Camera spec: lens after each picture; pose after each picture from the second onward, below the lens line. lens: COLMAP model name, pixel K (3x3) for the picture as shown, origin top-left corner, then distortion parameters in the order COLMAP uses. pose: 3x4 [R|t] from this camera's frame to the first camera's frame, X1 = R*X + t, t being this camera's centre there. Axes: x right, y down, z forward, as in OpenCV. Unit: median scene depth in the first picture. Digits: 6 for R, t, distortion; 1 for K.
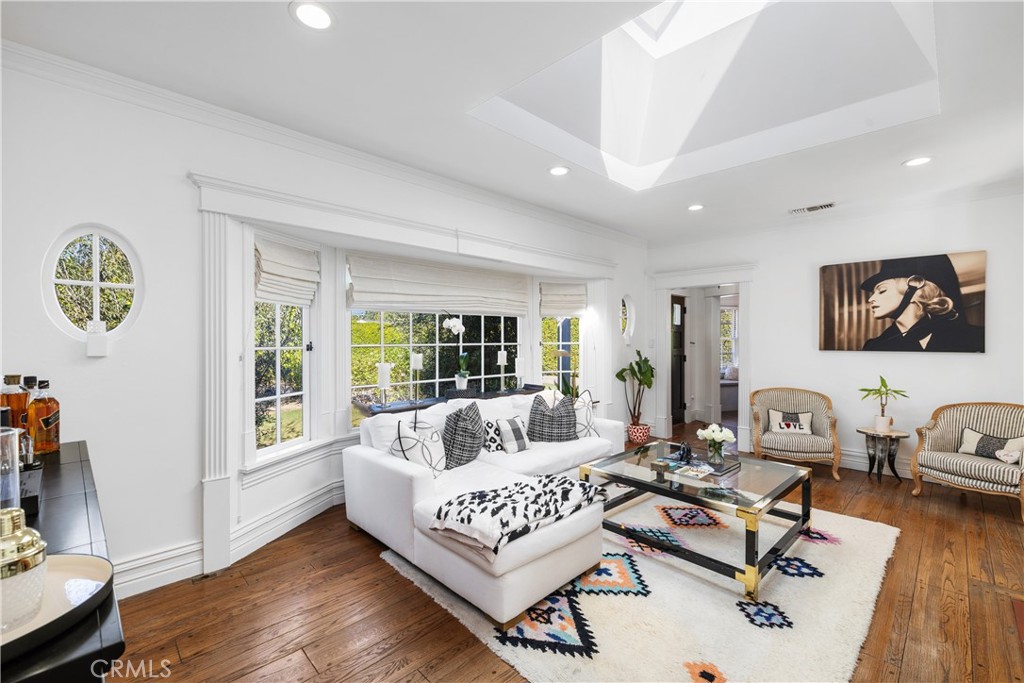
lens RADIAL K [[433.2, 0, 507.0], [0, 433.2, 341.9], [0, 0, 1]] dist [-0.003771, -0.000397]
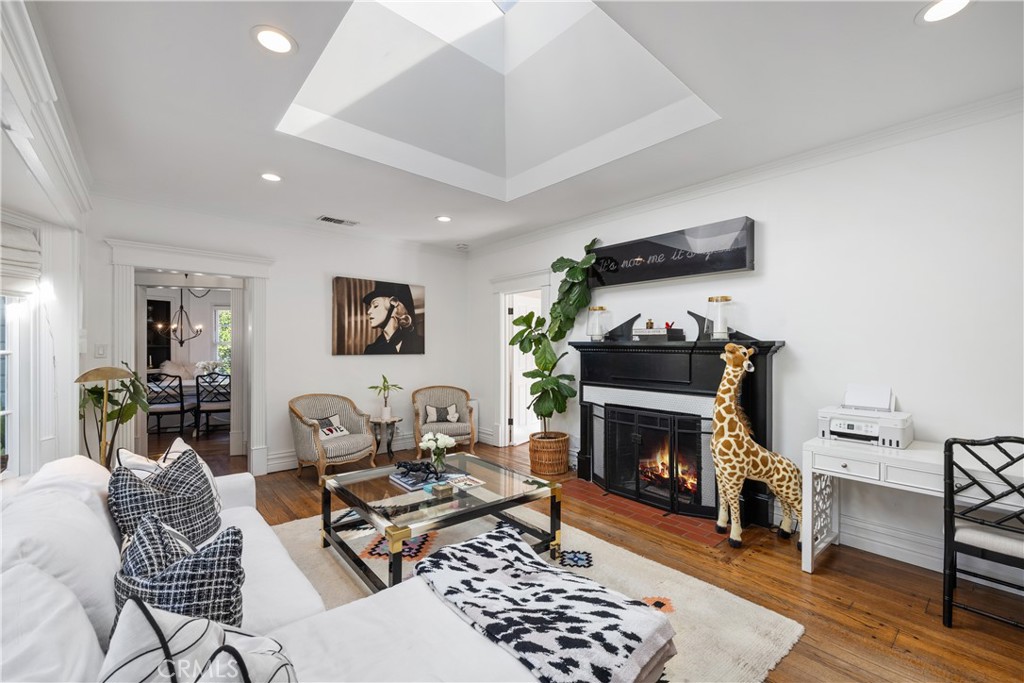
lens RADIAL K [[433.2, 0, 512.3], [0, 433.2, 343.0], [0, 0, 1]] dist [-0.003771, -0.000397]
pose [[0.045674, 0.006909, 0.998932, -0.363333], [0.005387, 0.999960, -0.007163, -0.000775], [-0.998942, 0.005709, 0.045635, 0.584174]]
